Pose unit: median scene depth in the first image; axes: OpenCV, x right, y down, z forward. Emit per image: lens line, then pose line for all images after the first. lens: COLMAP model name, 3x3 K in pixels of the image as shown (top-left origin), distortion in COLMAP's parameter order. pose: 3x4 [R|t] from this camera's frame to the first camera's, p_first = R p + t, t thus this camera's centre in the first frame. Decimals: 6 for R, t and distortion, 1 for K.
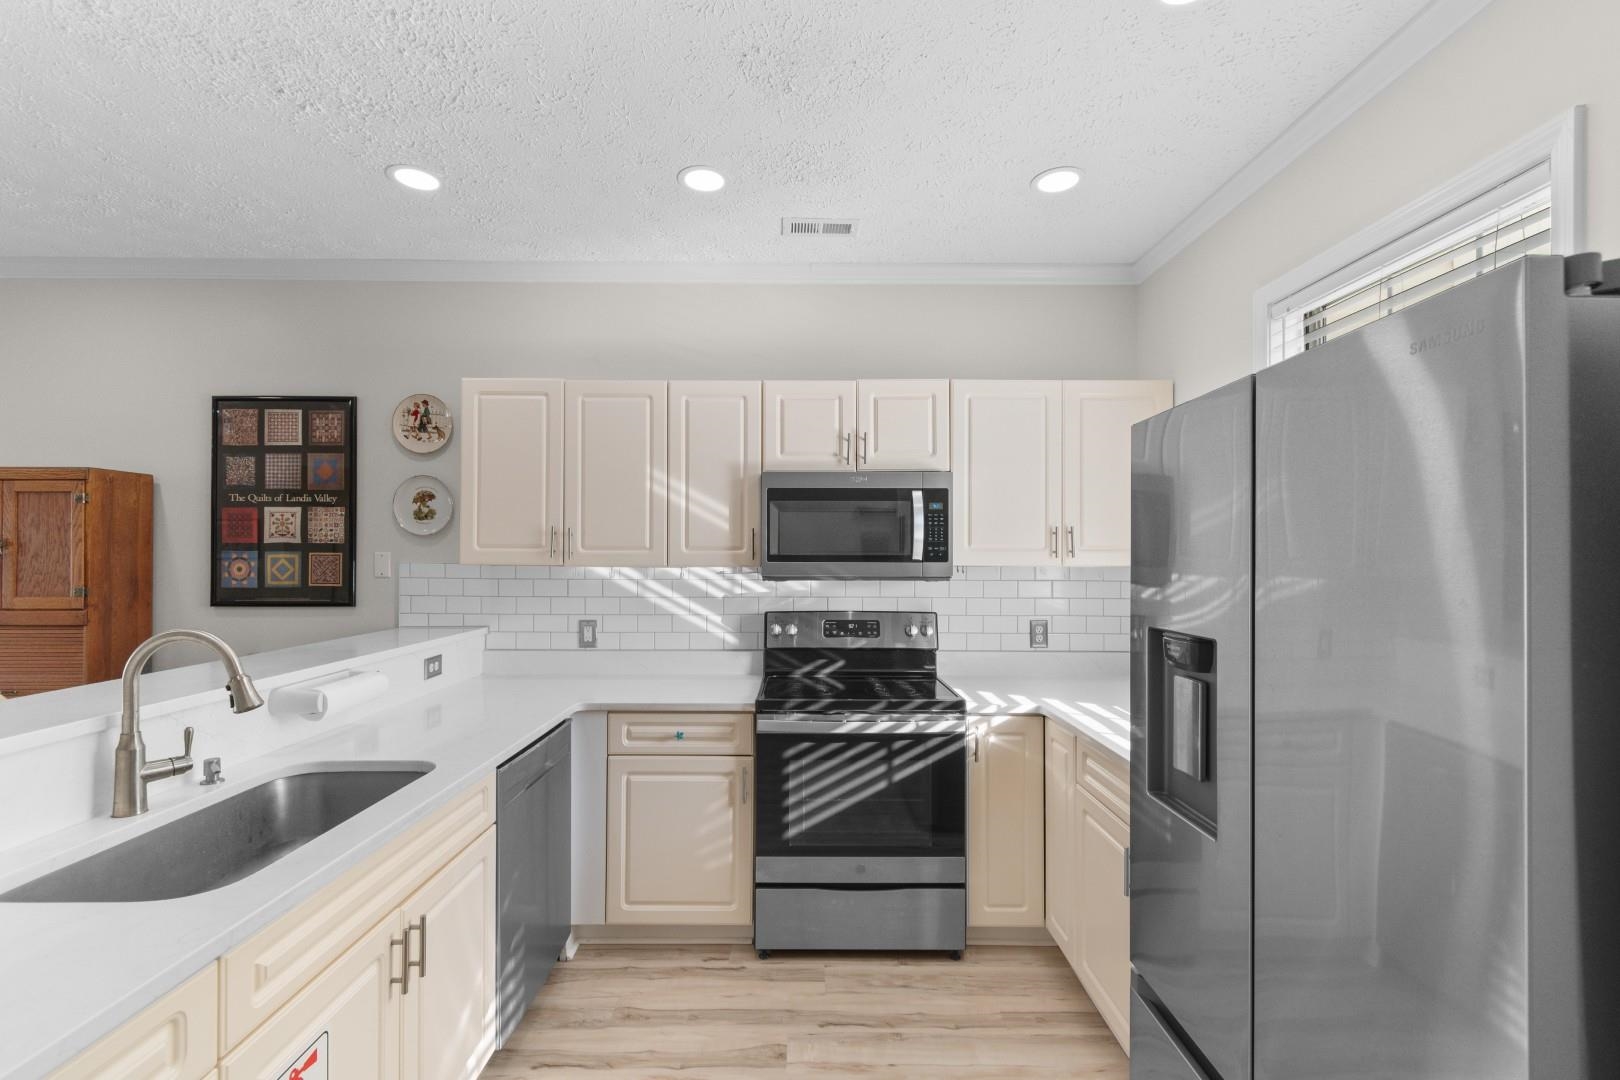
lens RADIAL K [[712.9, 0, 810.5], [0, 712.9, 550.5], [0, 0, 1]] dist [0.004002, -0.000551]
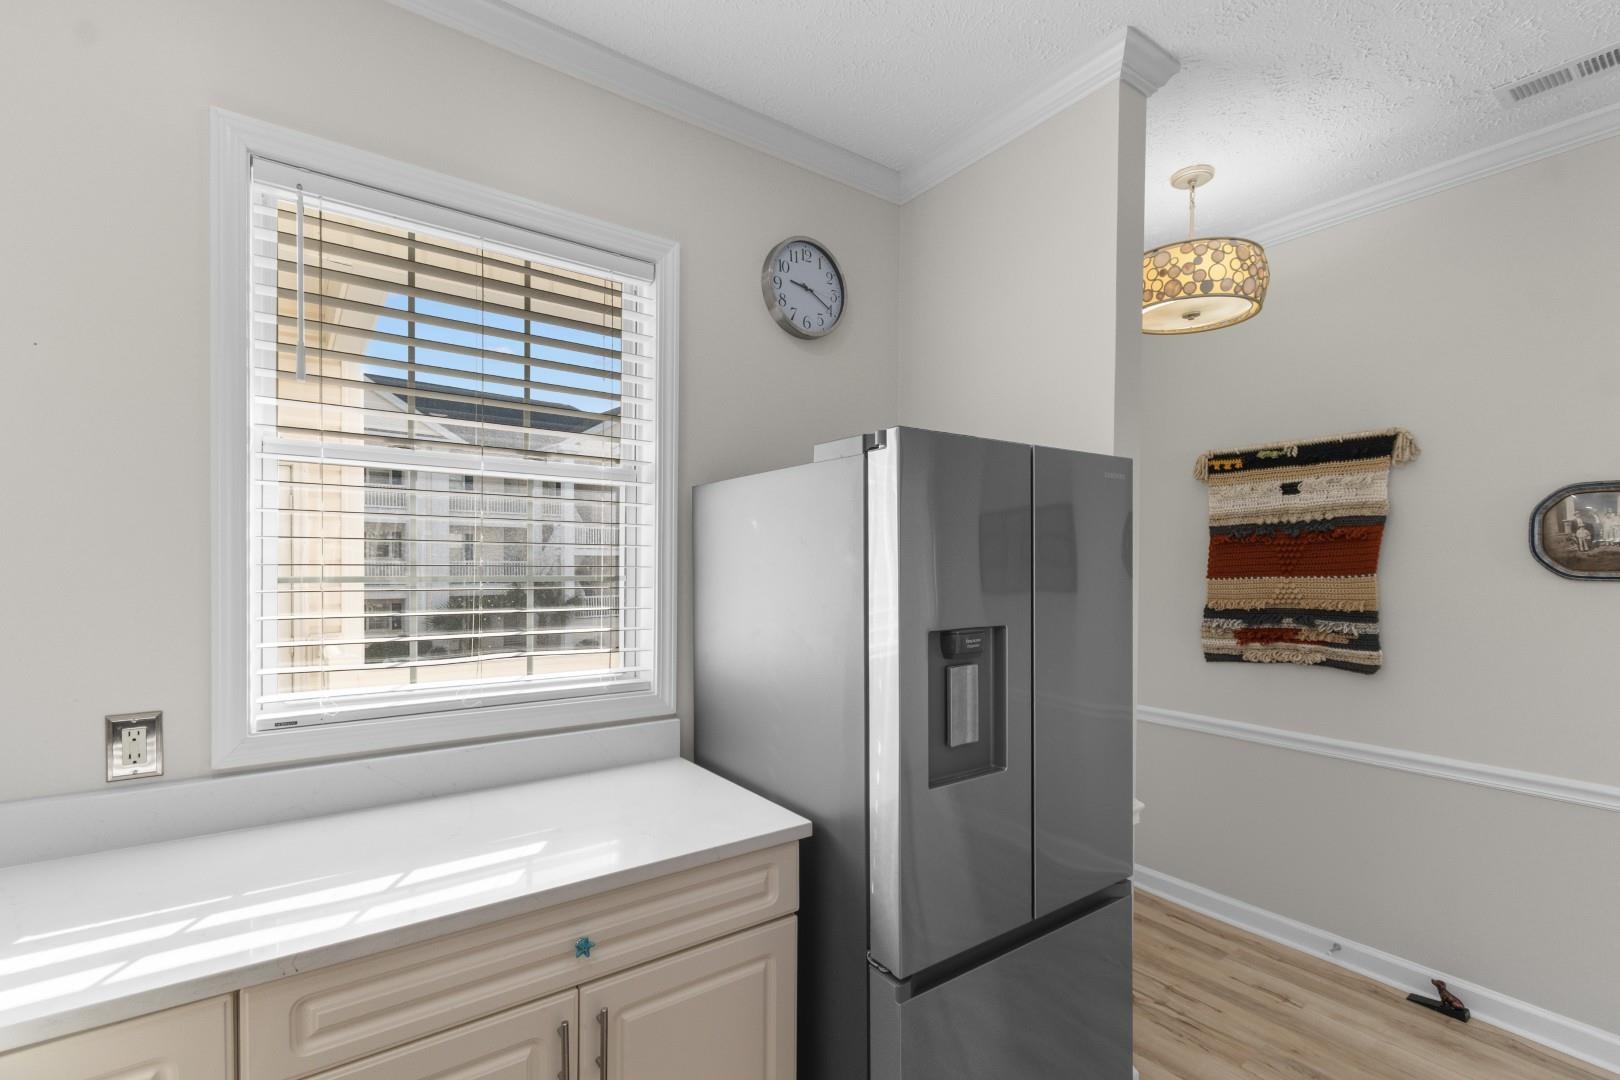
lens RADIAL K [[722.4, 0, 811.8], [0, 722.4, 574.4], [0, 0, 1]] dist [0.002190, 0.000210]
pose [[-0.580769, -0.021258, 0.813791, -0.125893], [-0.015226, 0.999768, 0.015249, 0.004357], [-0.813926, -0.003534, -0.580958, 0.770316]]
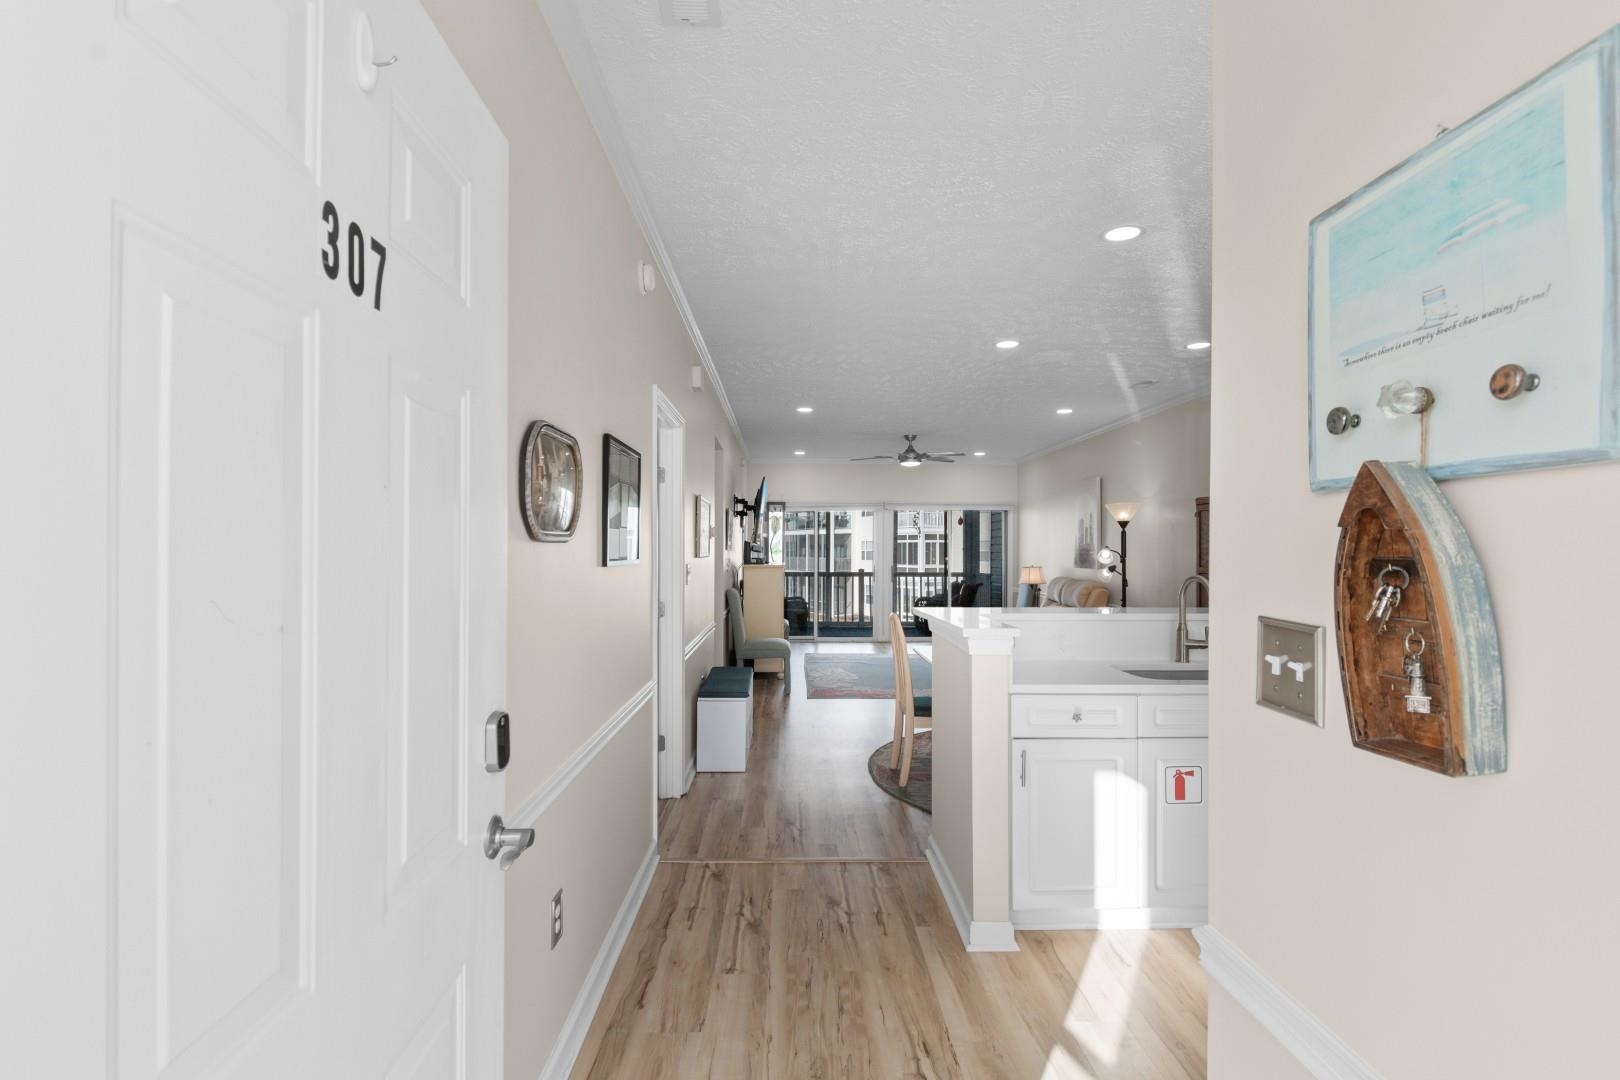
lens RADIAL K [[754.3, 0, 815.0], [0, 754.3, 548.6], [0, 0, 1]] dist [0.000129, -0.000248]
pose [[0.026493, -0.003012, -0.999644, 0.629290], [0.003712, 0.999989, -0.002914, 0.018262], [0.999642, -0.003633, 0.026503, -0.072506]]
